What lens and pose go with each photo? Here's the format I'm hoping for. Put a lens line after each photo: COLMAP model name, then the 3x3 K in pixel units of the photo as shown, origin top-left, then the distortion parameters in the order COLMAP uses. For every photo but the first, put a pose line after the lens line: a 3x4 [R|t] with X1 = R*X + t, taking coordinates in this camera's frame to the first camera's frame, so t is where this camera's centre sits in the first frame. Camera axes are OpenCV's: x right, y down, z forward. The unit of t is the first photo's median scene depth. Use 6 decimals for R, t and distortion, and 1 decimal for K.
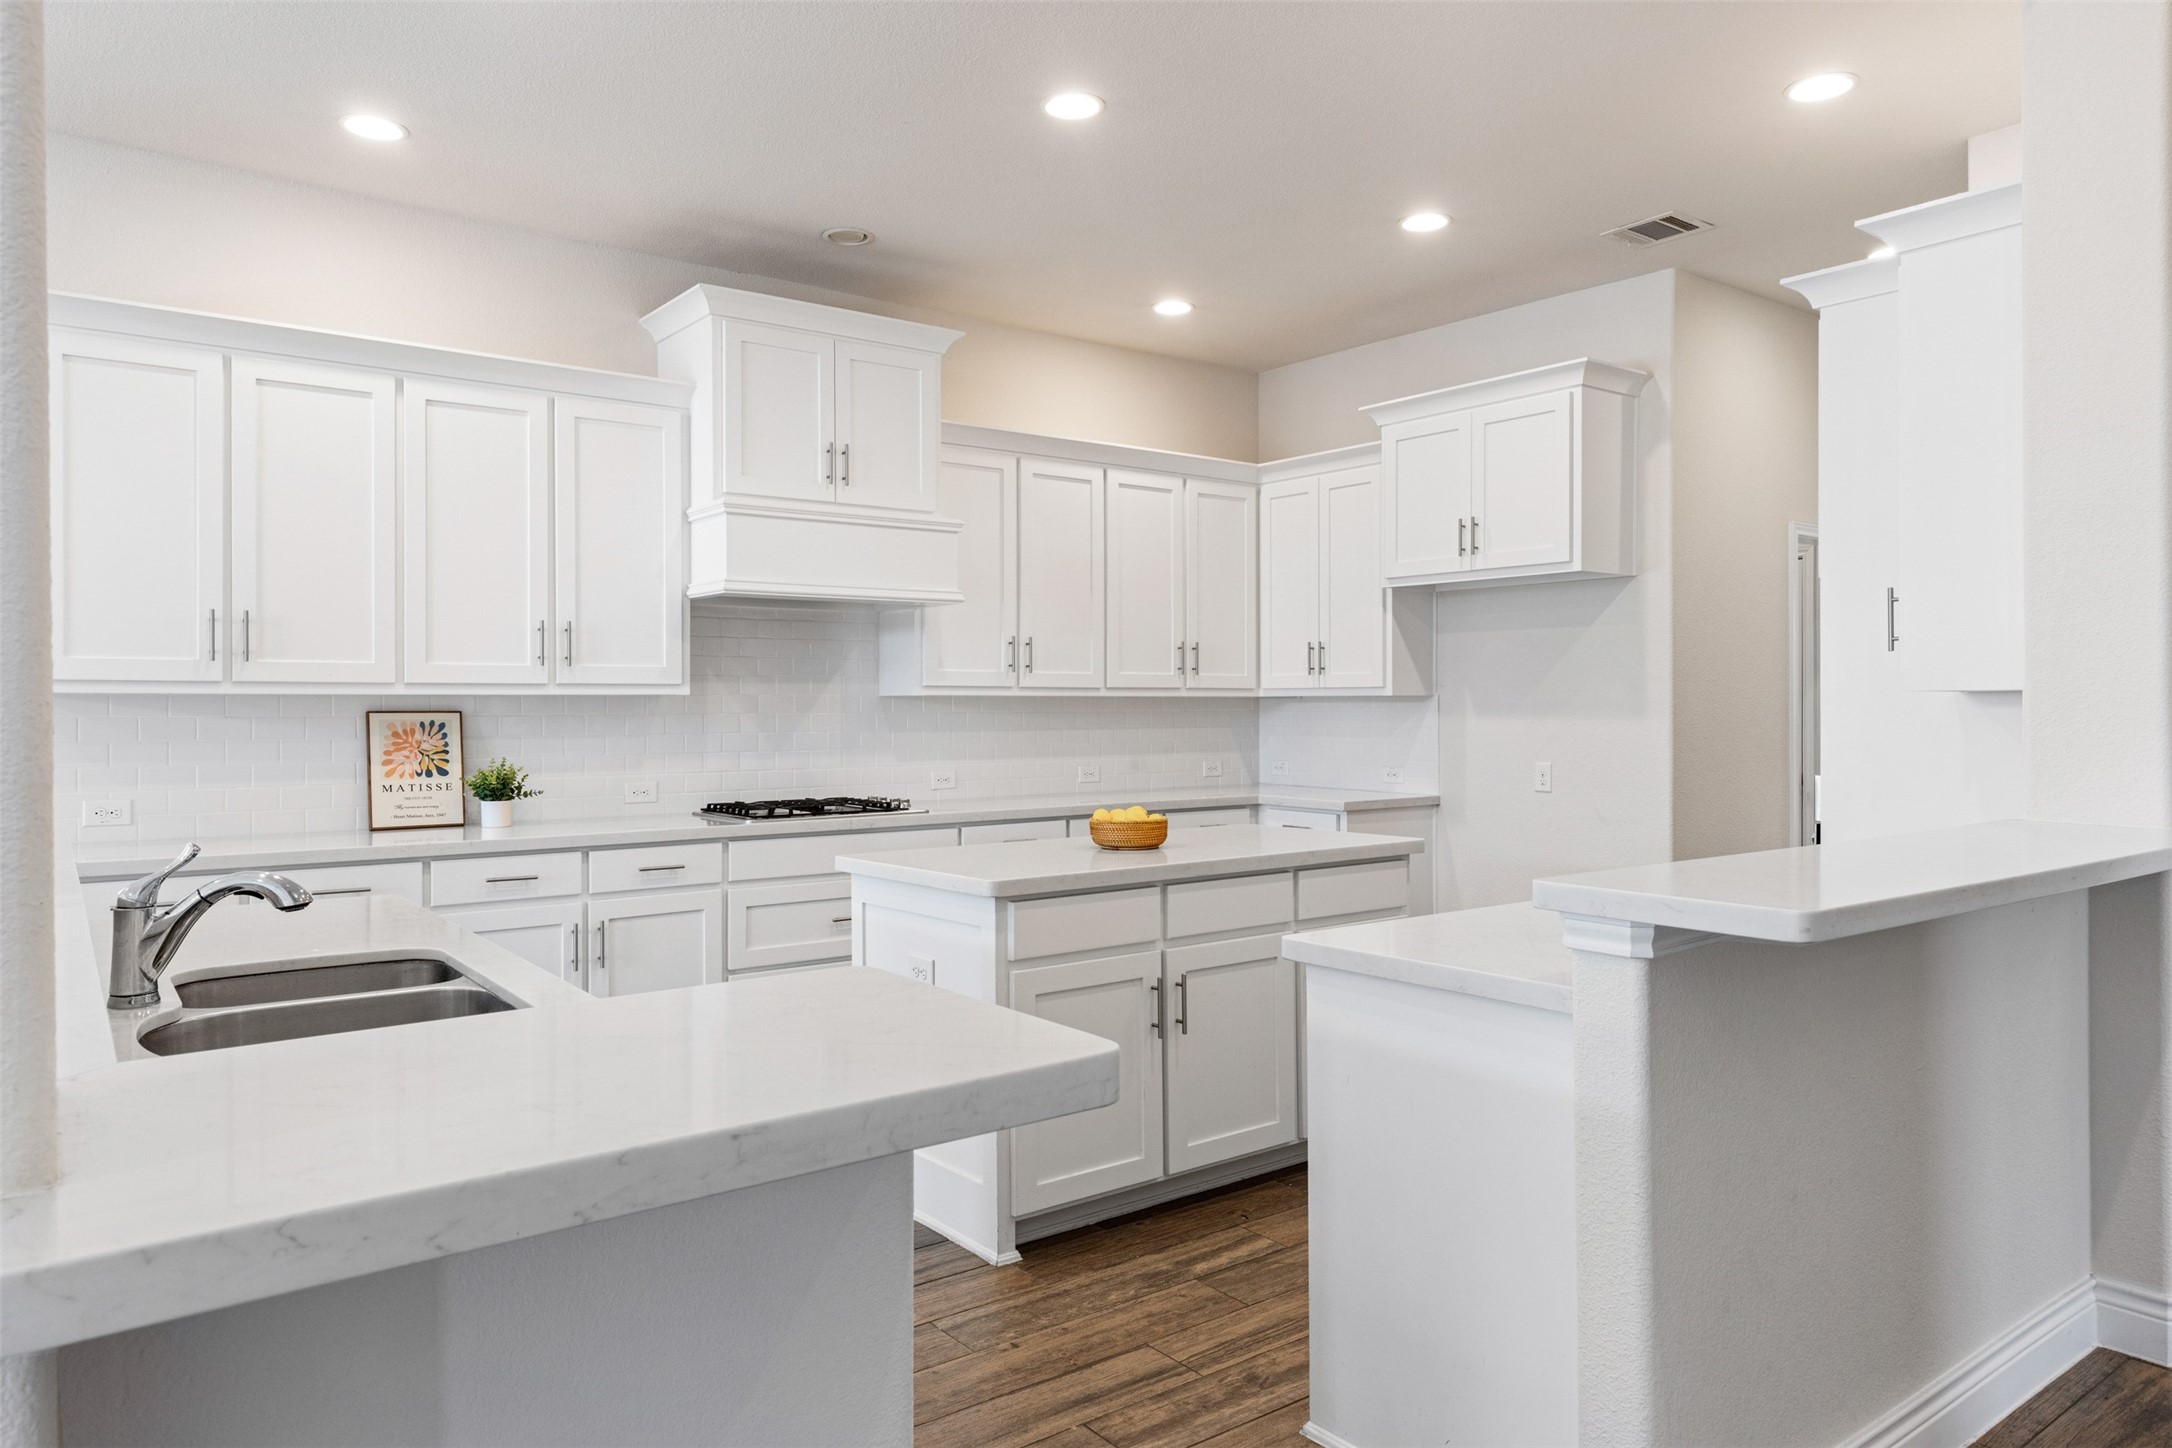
lens RADIAL K [[1451.2, 0, 1084.2], [0, 1451.2, 709.4], [0, 0, 1]] dist [0.002856, 0.000161]
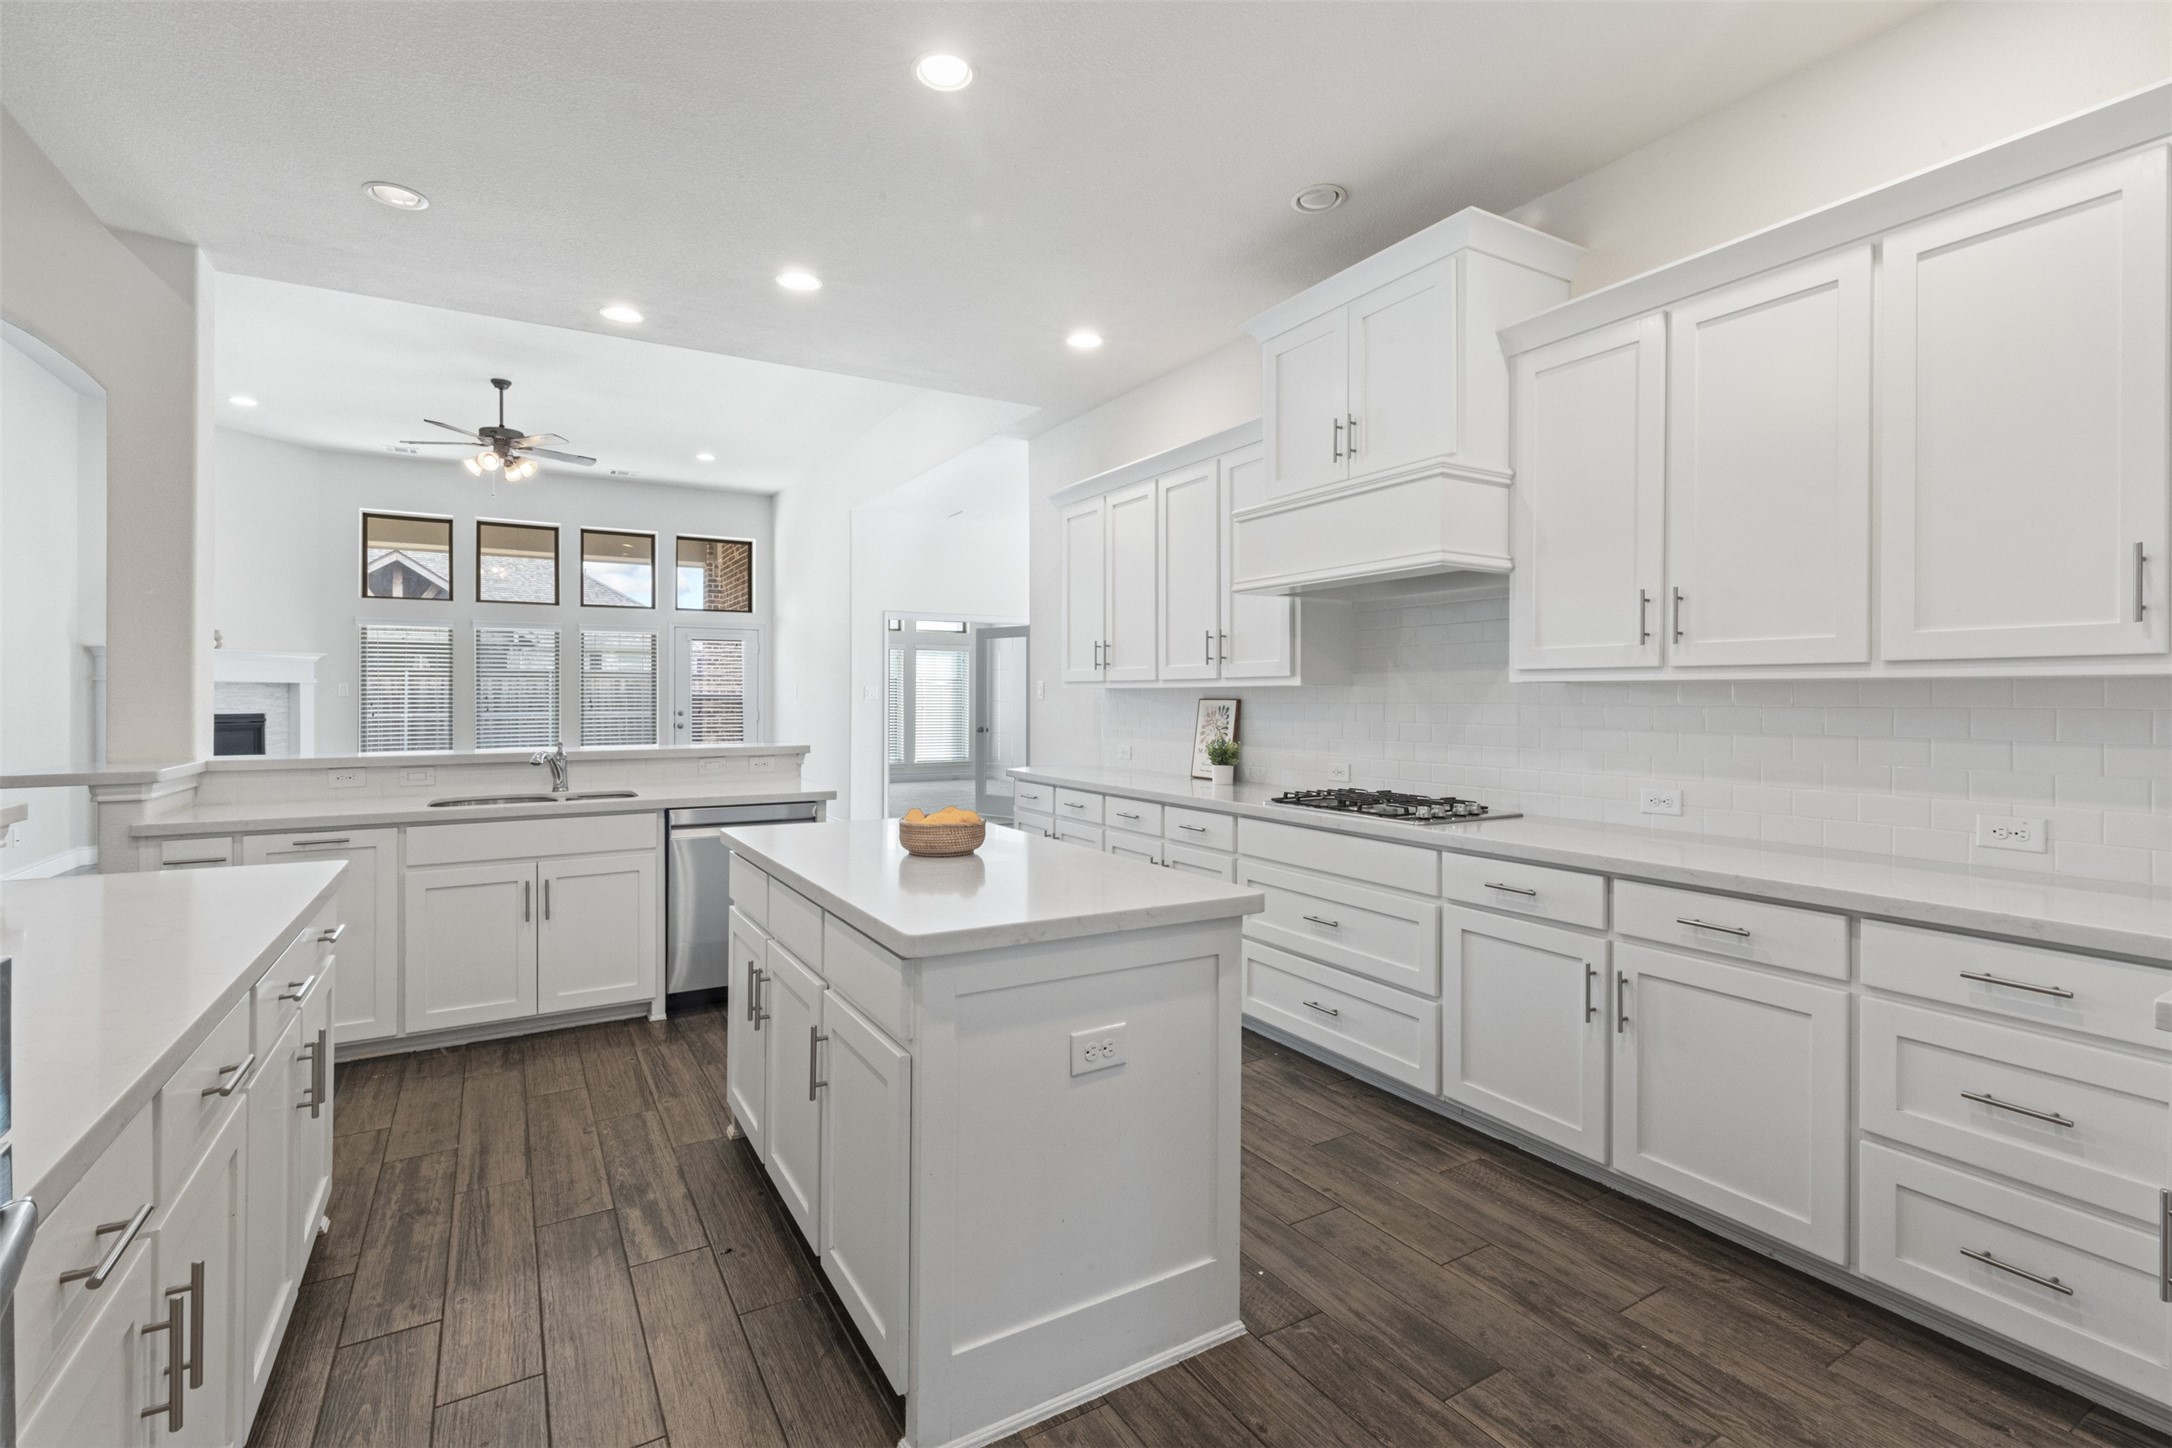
lens RADIAL K [[988.2, 0, 1073.1], [0, 988.2, 703.8], [0, 0, 1]] dist [0.006927, -0.000136]
pose [[-0.140894, 0.008249, -0.989990, 0.503500], [-0.004845, 0.999948, 0.009022, -0.002091], [0.990013, 0.006067, -0.140846, 0.942167]]
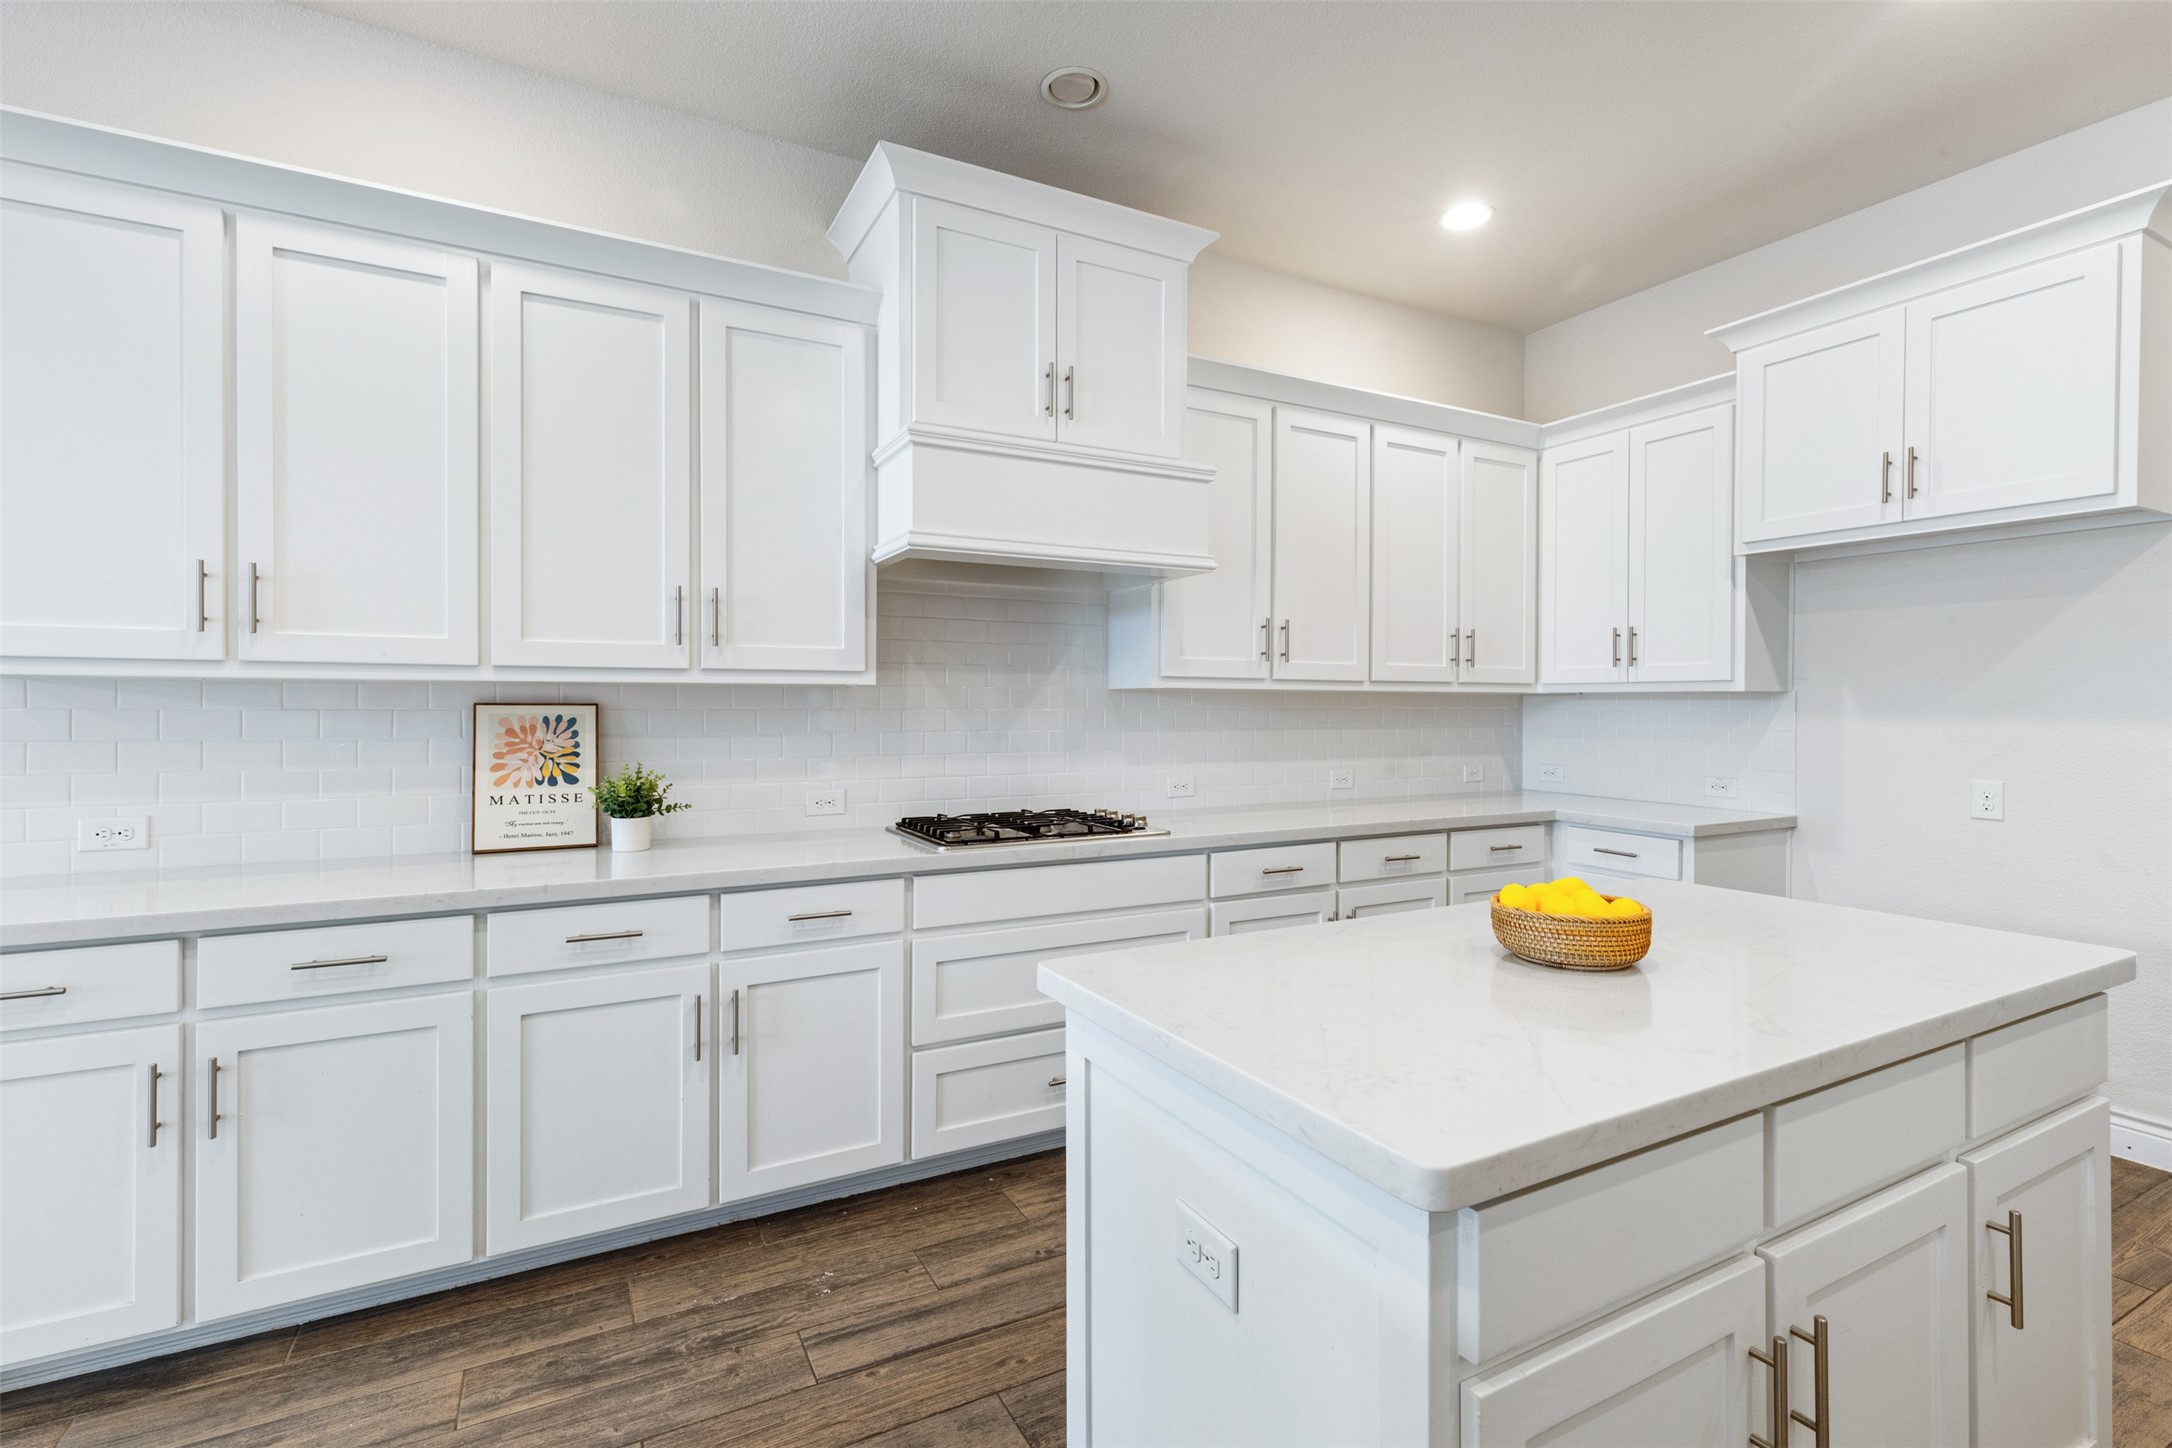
lens RADIAL K [[988.2, 0, 1060.1], [0, 988.2, 708.7], [0, 0, 1]] dist [0.006927, -0.000136]
pose [[0.983549, 0.006388, -0.180527, -0.073720], [-0.005937, 0.999978, 0.003036, 0.000827], [0.180542, -0.001915, 0.983565, 0.486376]]
